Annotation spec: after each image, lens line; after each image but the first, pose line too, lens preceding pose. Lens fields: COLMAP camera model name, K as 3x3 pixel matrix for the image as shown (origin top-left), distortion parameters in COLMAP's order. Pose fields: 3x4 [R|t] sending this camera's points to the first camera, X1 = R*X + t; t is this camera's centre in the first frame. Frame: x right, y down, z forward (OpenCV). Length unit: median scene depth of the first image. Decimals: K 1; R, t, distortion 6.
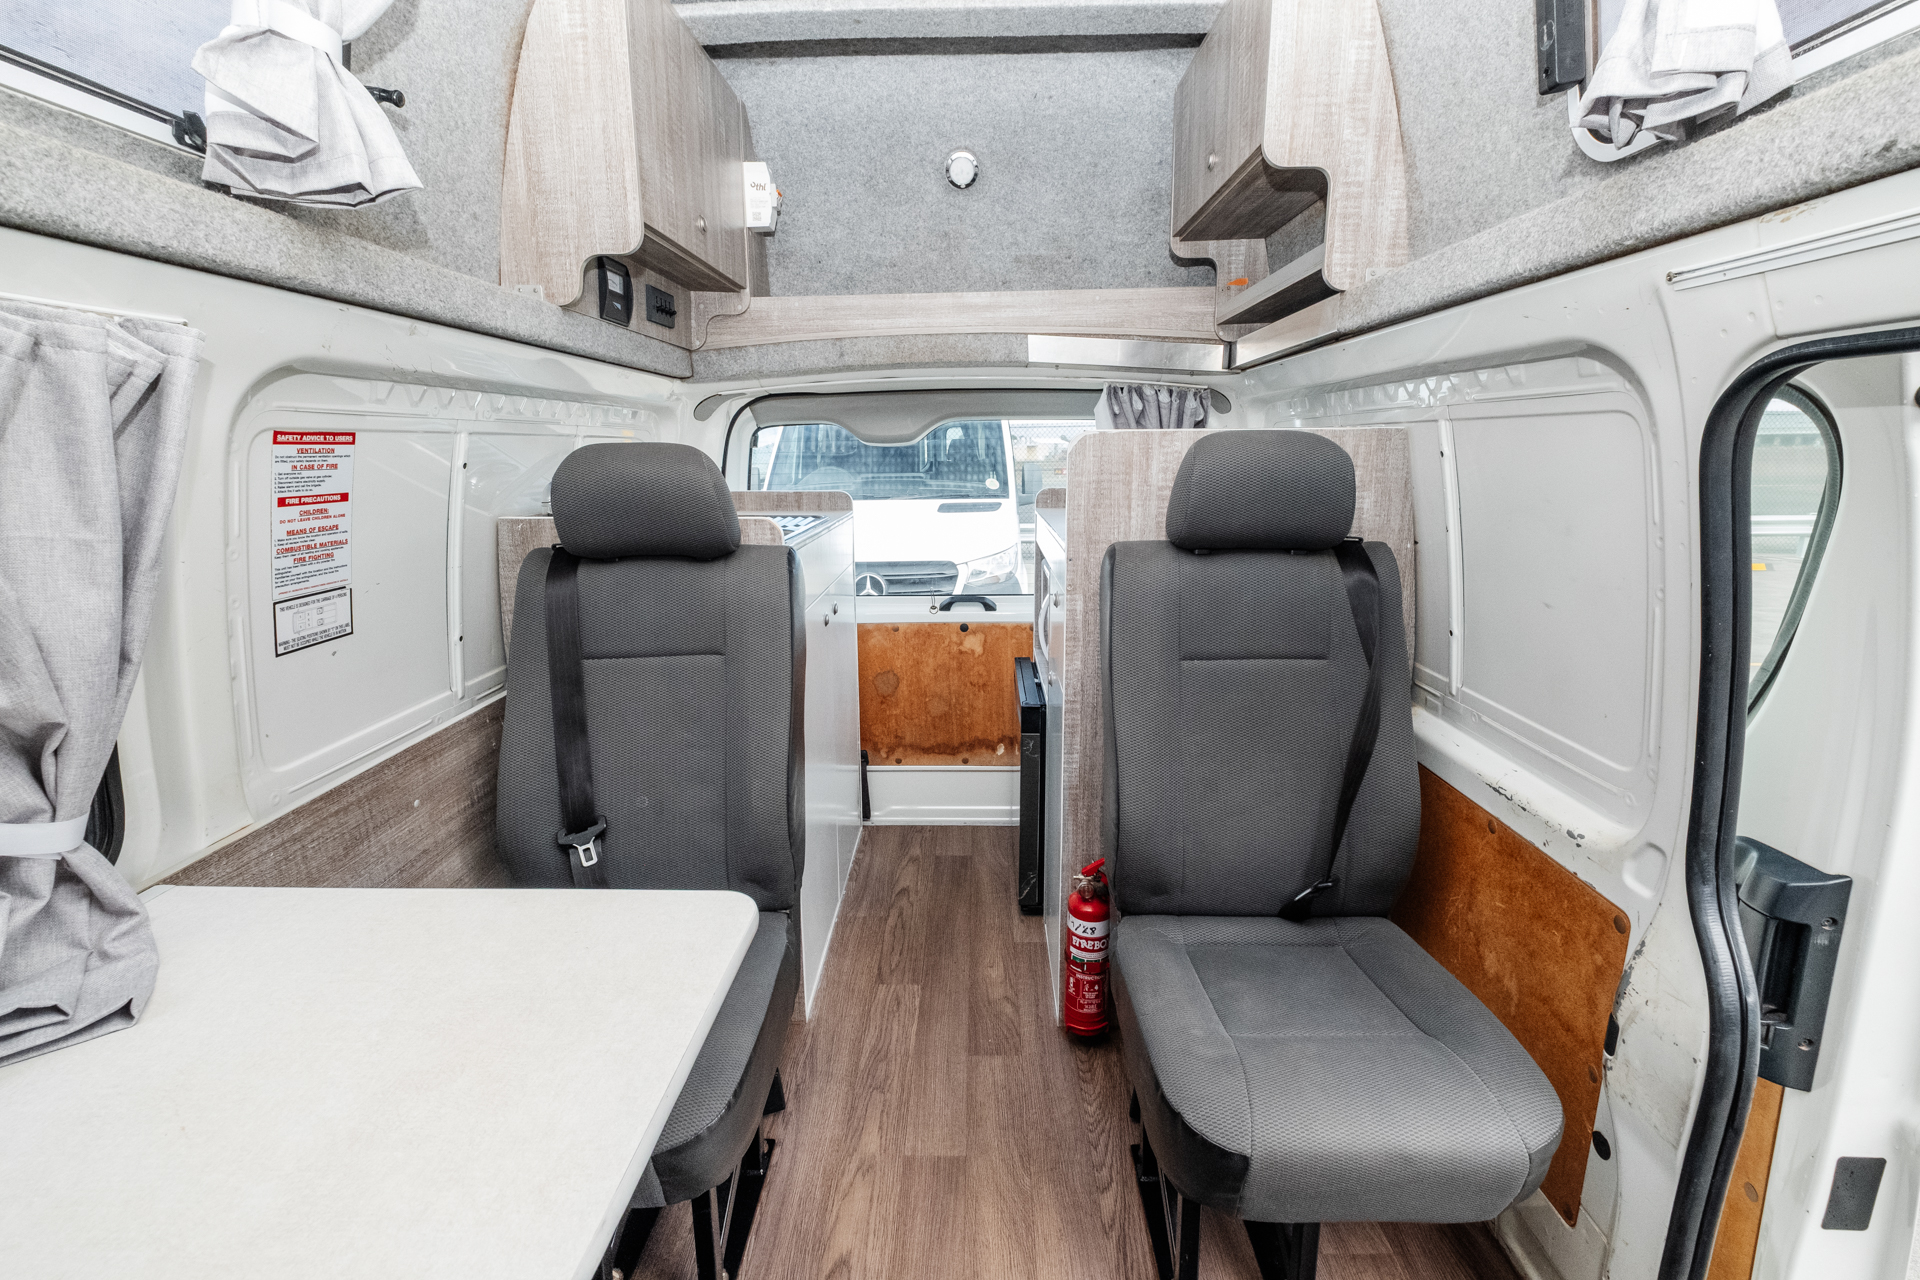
lens RADIAL K [[827.1, 0, 951.7], [0, 827.1, 637.9], [0, 0, 1]] dist [-0.002691, -0.001286]
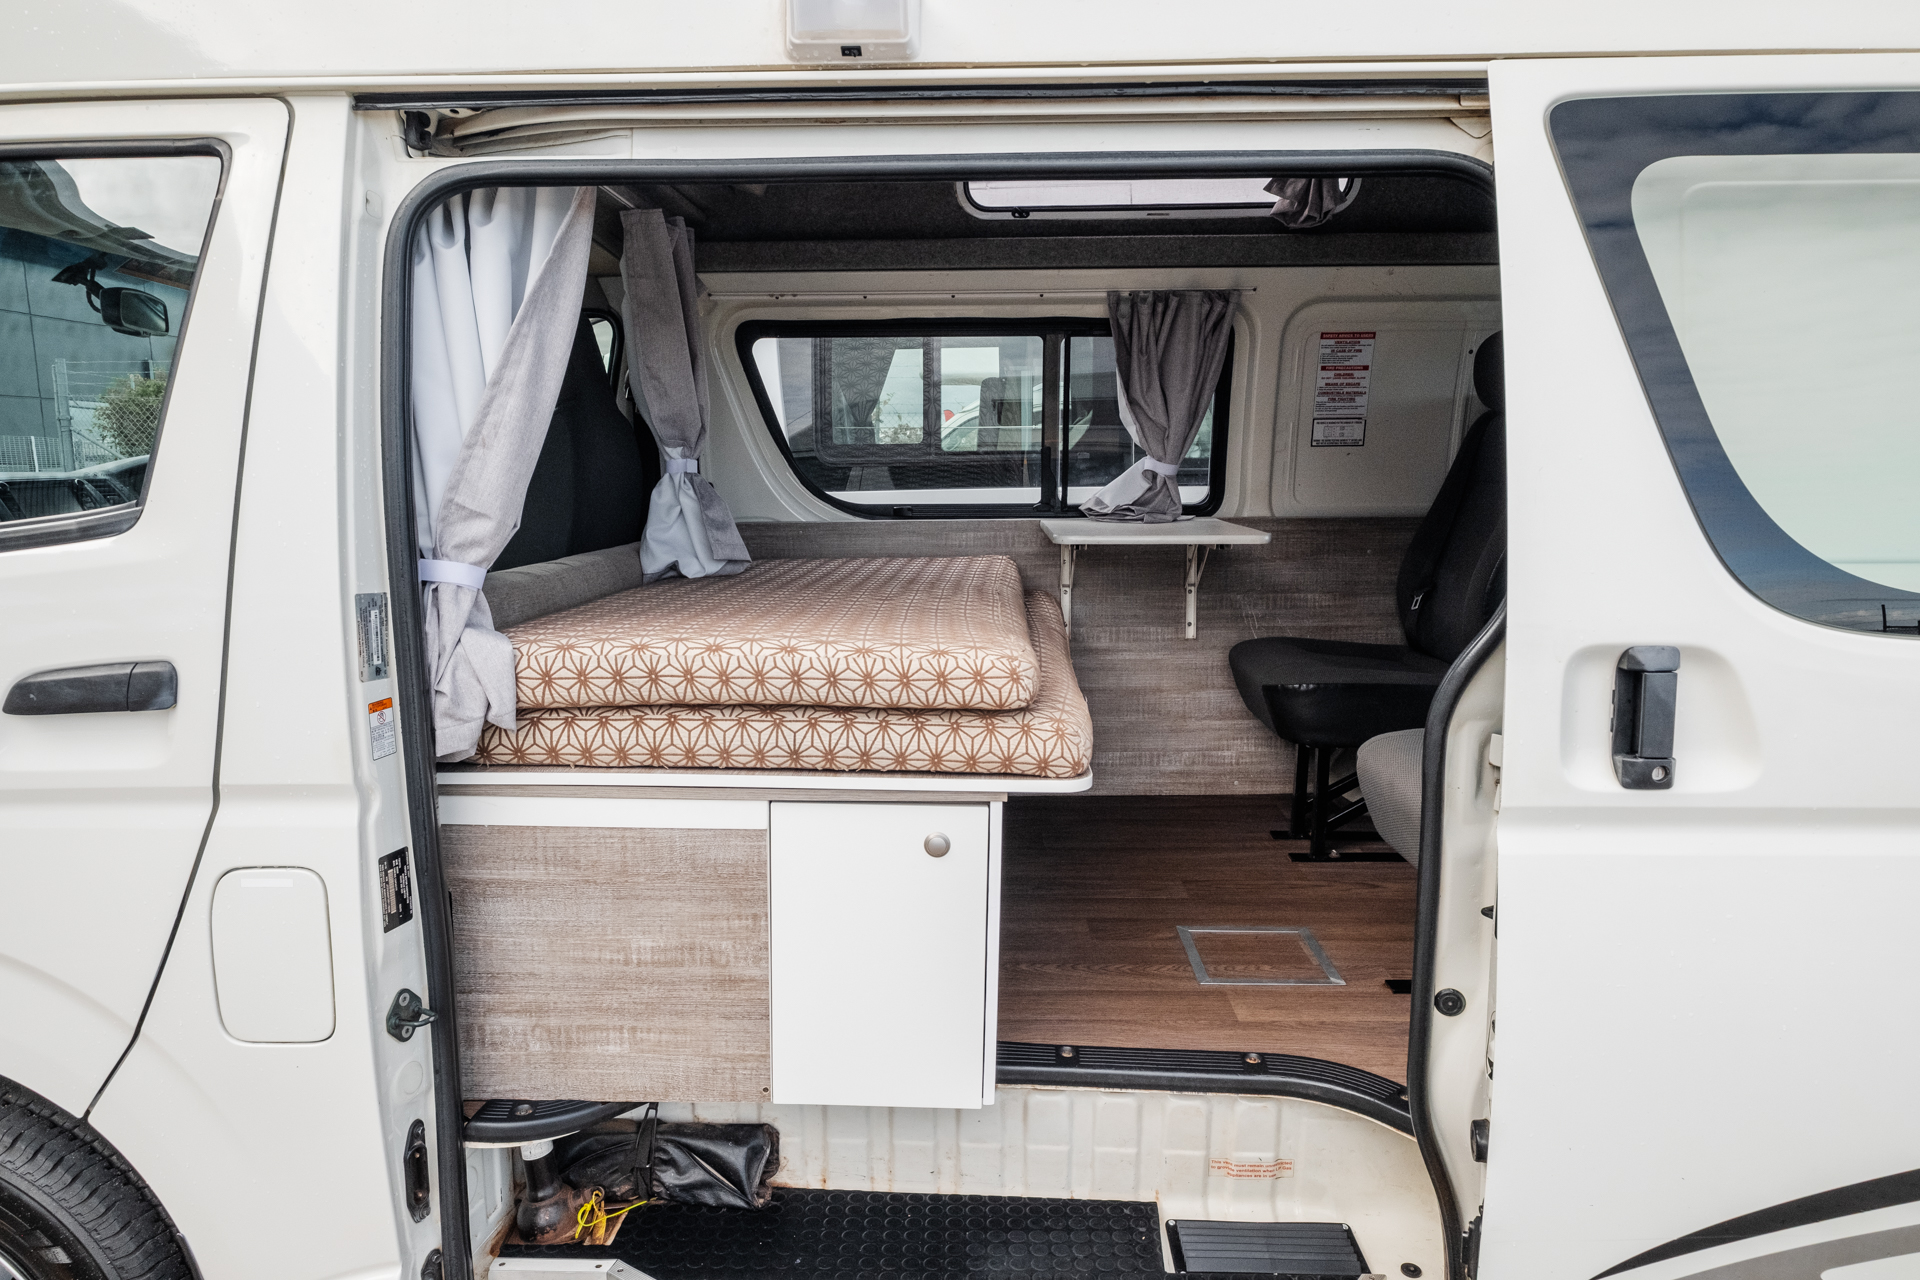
lens RADIAL K [[1157.6, 0, 949.9], [0, 1157.6, 639.6], [0, 0, 1]] dist [0.004153, 0.000152]
pose [[0.001558, 0.167811, -0.985818, 1.120046], [-0.214363, 0.962959, 0.163581, 0.111078], [0.976753, 0.211068, 0.037473, 0.072670]]
